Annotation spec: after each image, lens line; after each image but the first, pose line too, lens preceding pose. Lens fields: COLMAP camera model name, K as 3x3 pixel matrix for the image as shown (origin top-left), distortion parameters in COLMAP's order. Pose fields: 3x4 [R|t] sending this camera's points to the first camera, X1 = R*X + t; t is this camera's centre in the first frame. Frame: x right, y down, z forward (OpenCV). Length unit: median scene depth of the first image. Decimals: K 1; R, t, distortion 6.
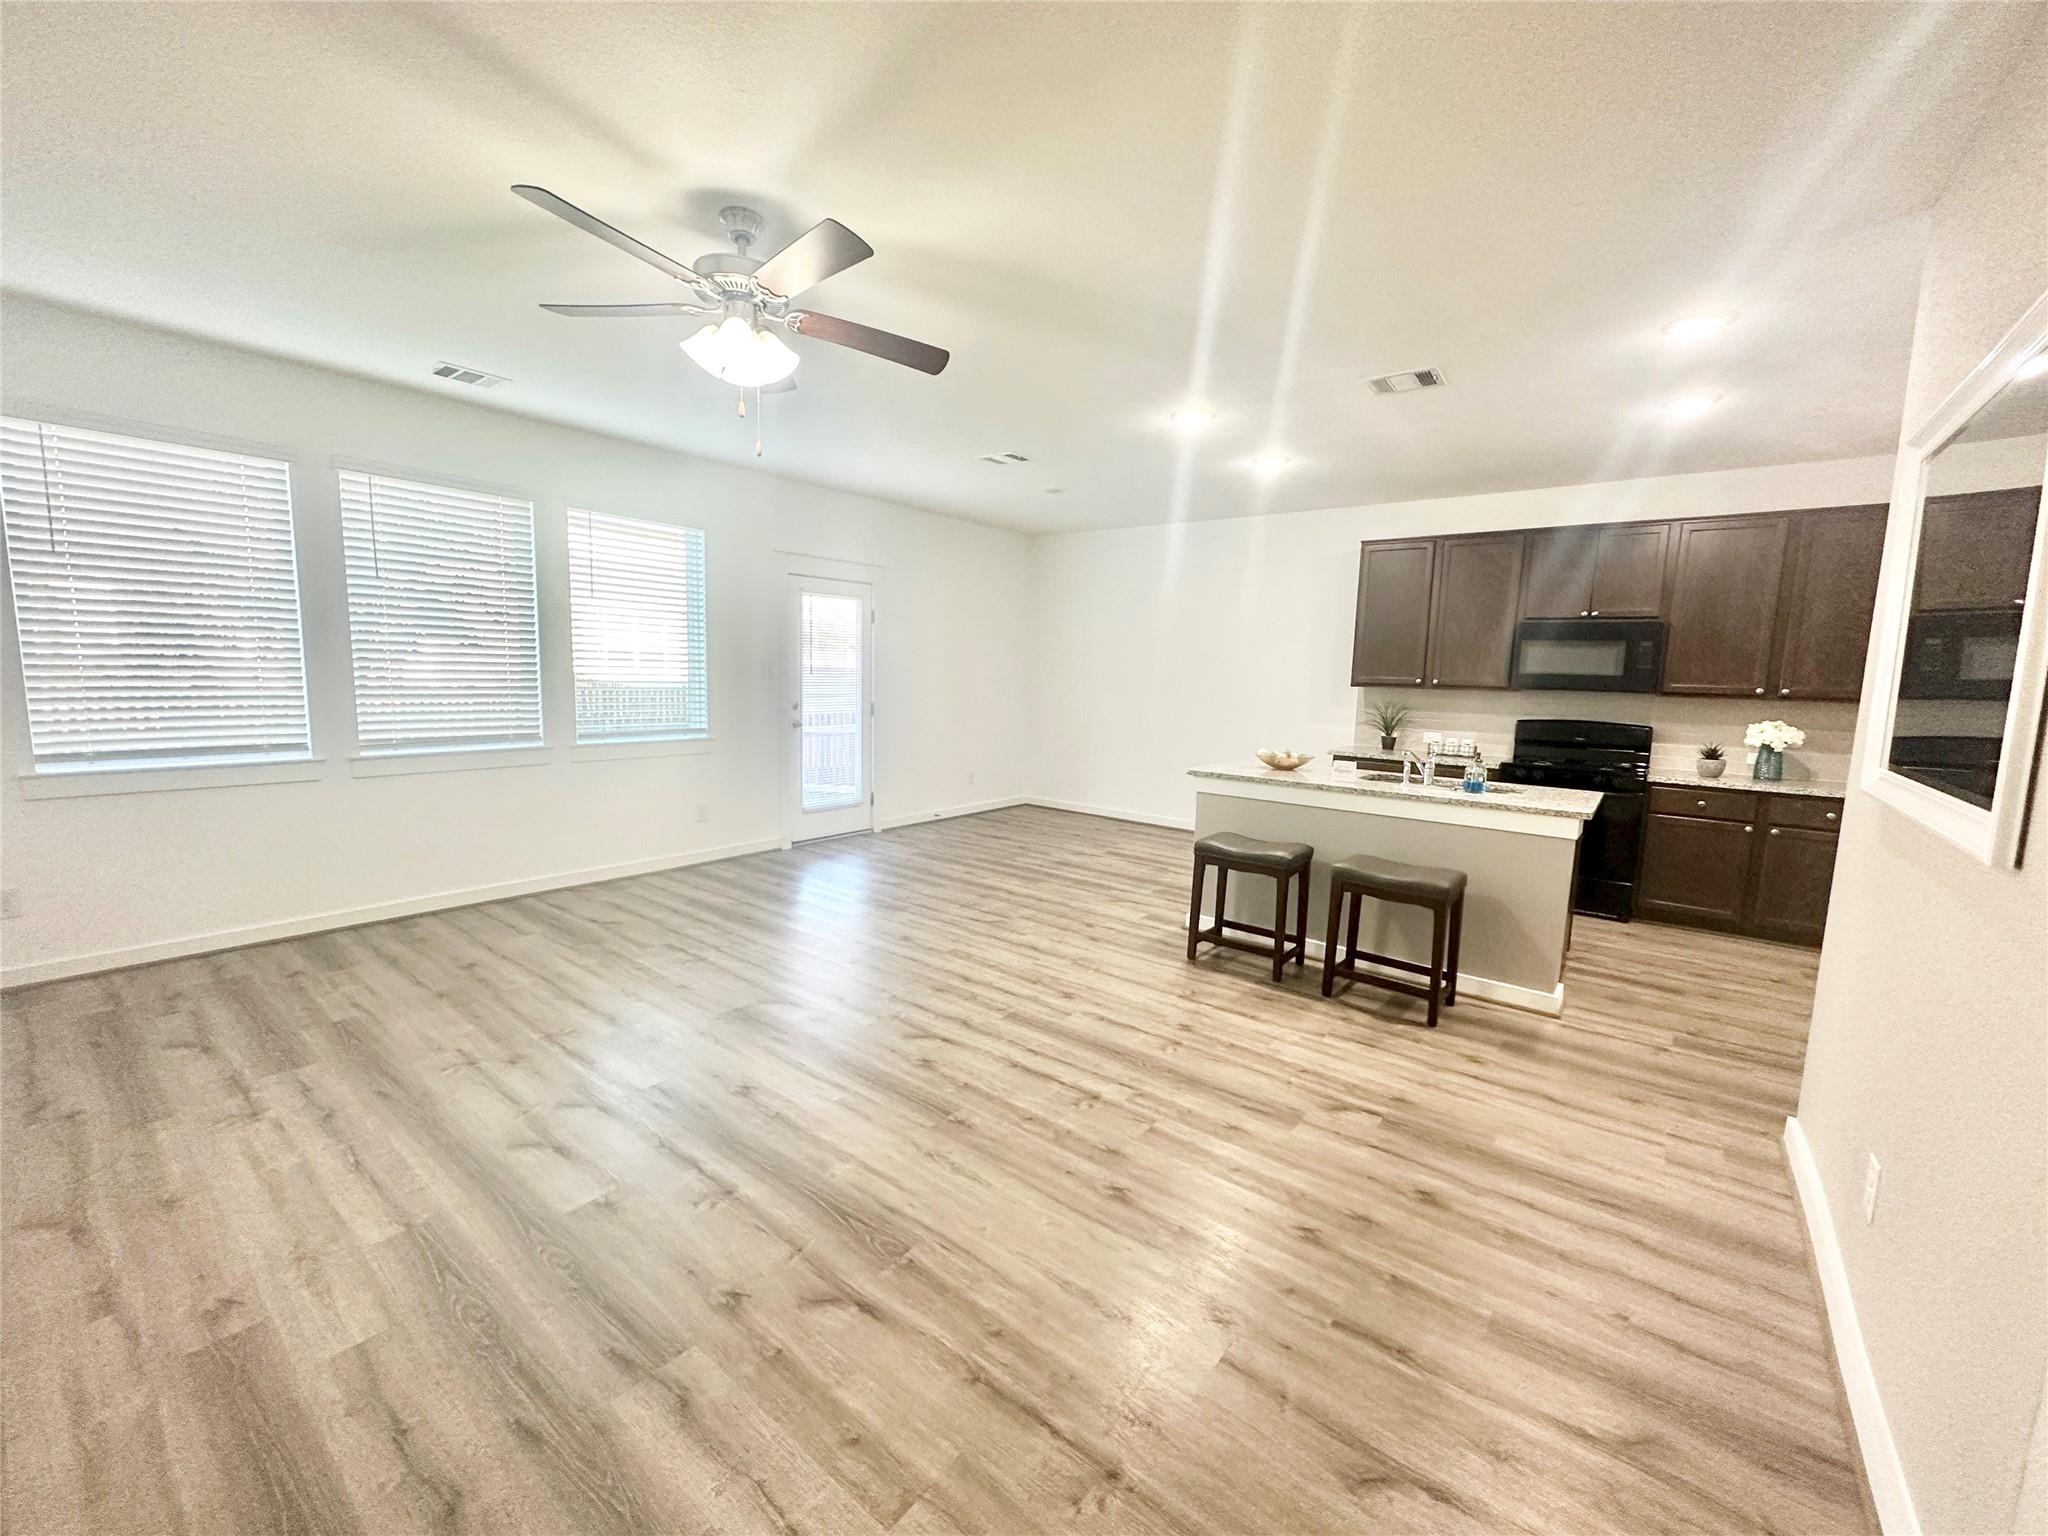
lens RADIAL K [[818.9, 0, 1020.1], [0, 818.9, 767.9], [0, 0, 1]] dist [-0.001737, 0.000842]
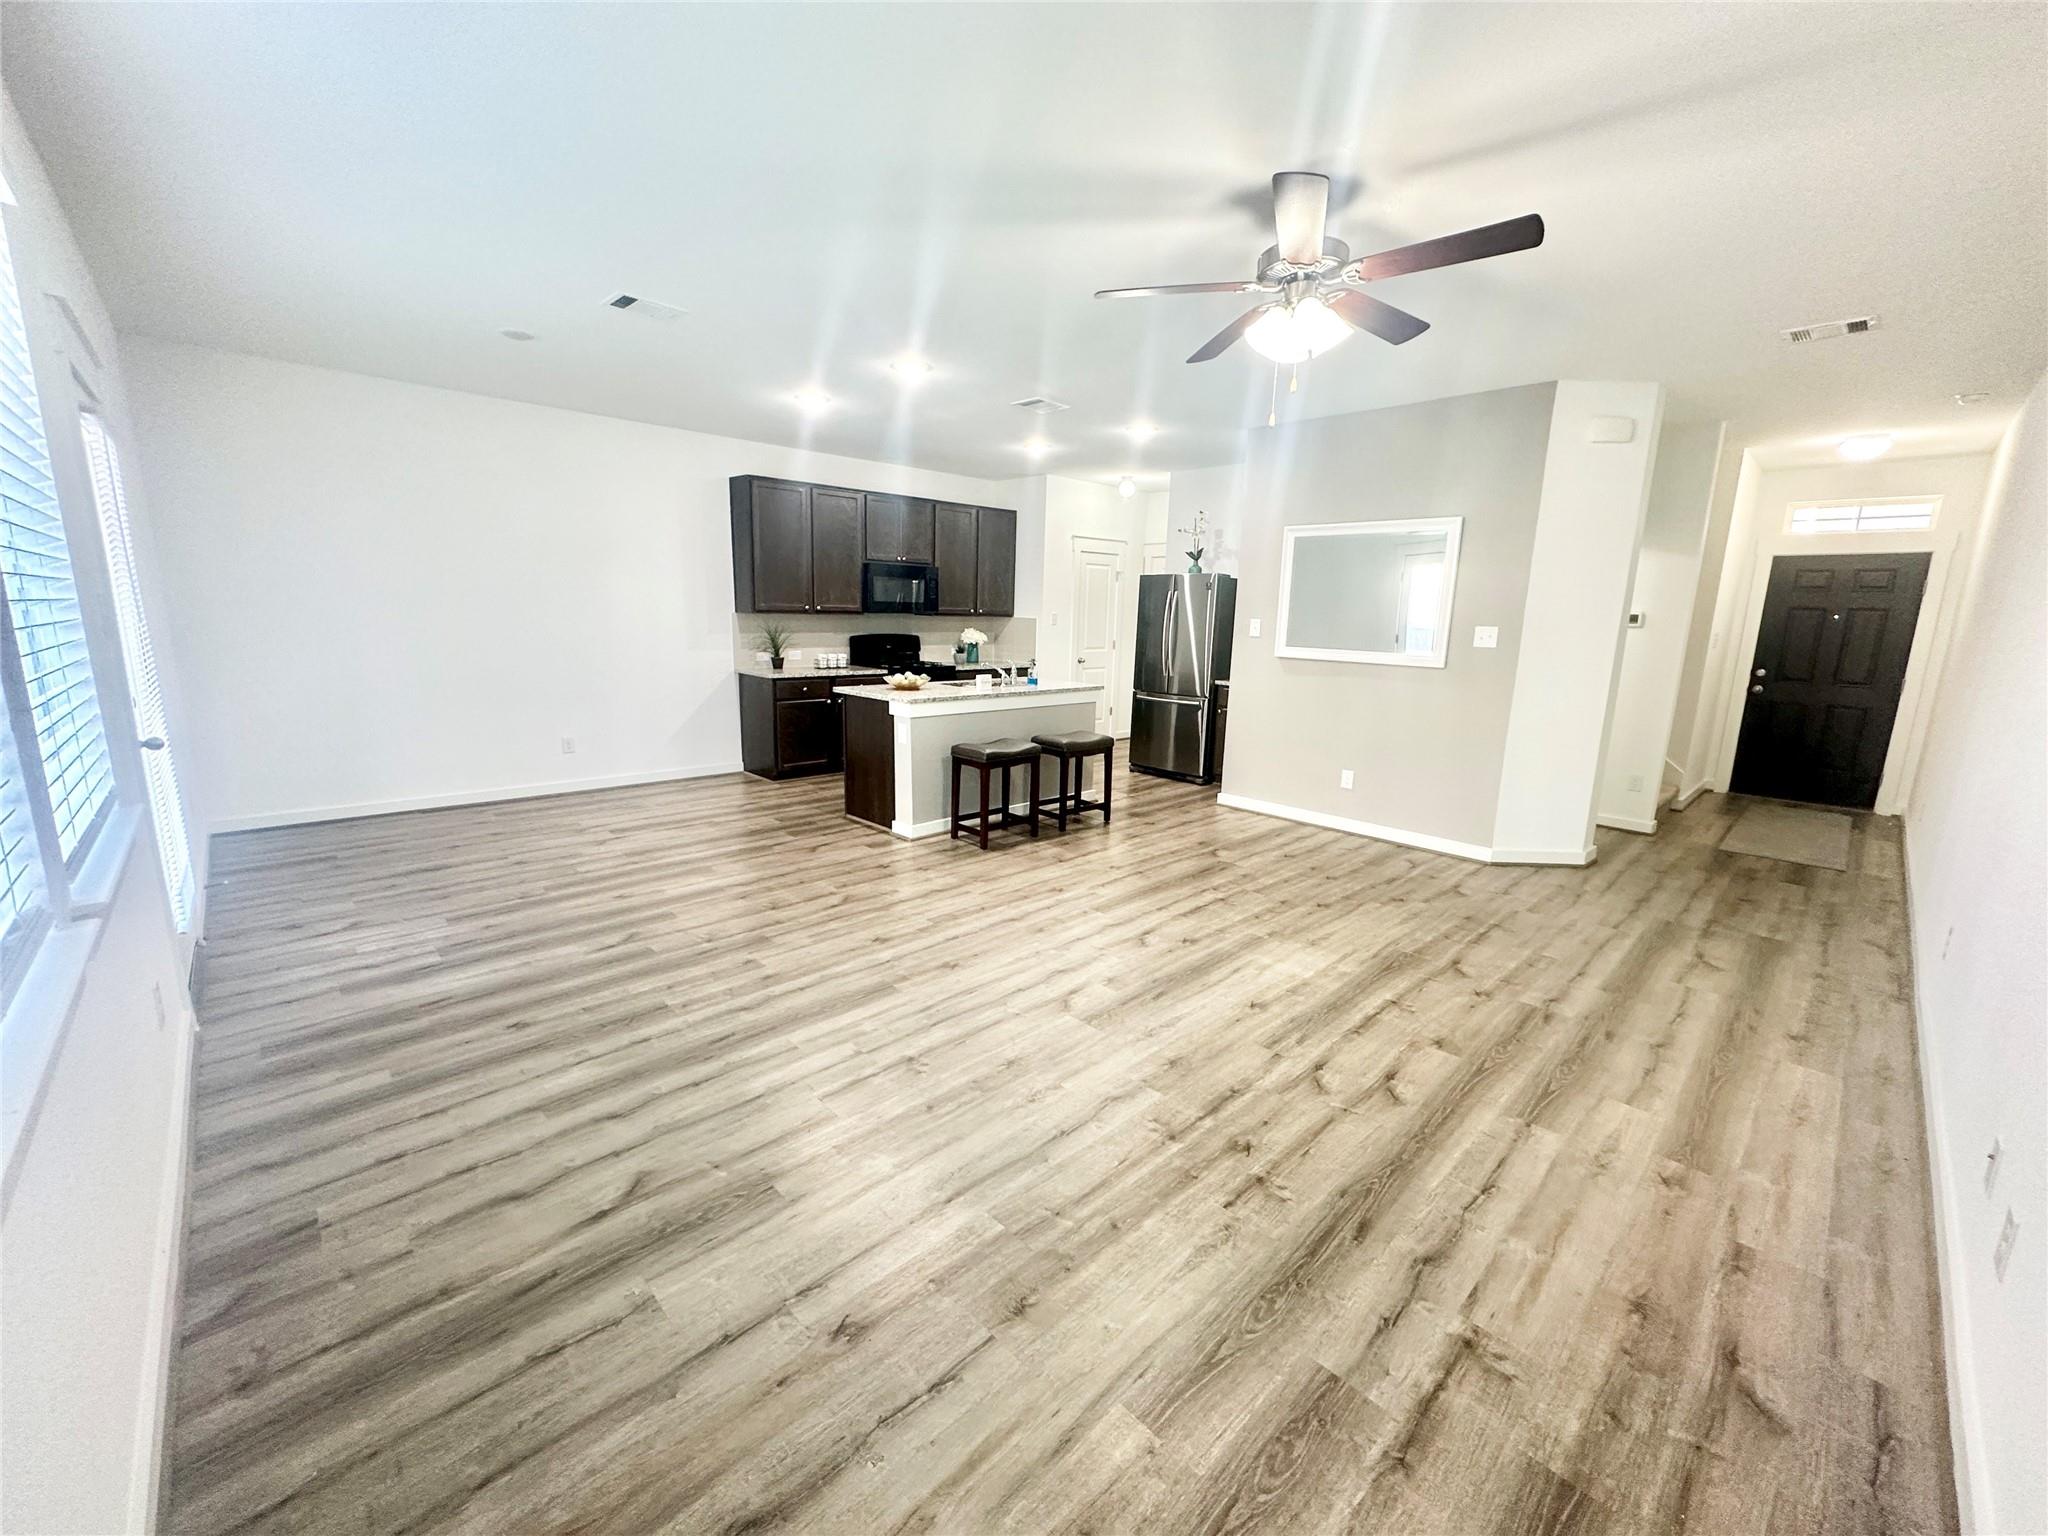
lens RADIAL K [[818.9, 0, 1020.1], [0, 818.9, 767.9], [0, 0, 1]] dist [-0.001737, 0.000842]
pose [[0.136762, -0.213148, 0.967401, -1.004061], [0.097562, 0.974727, 0.200969, -0.133321], [-0.985788, 0.066896, 0.154101, 0.804333]]
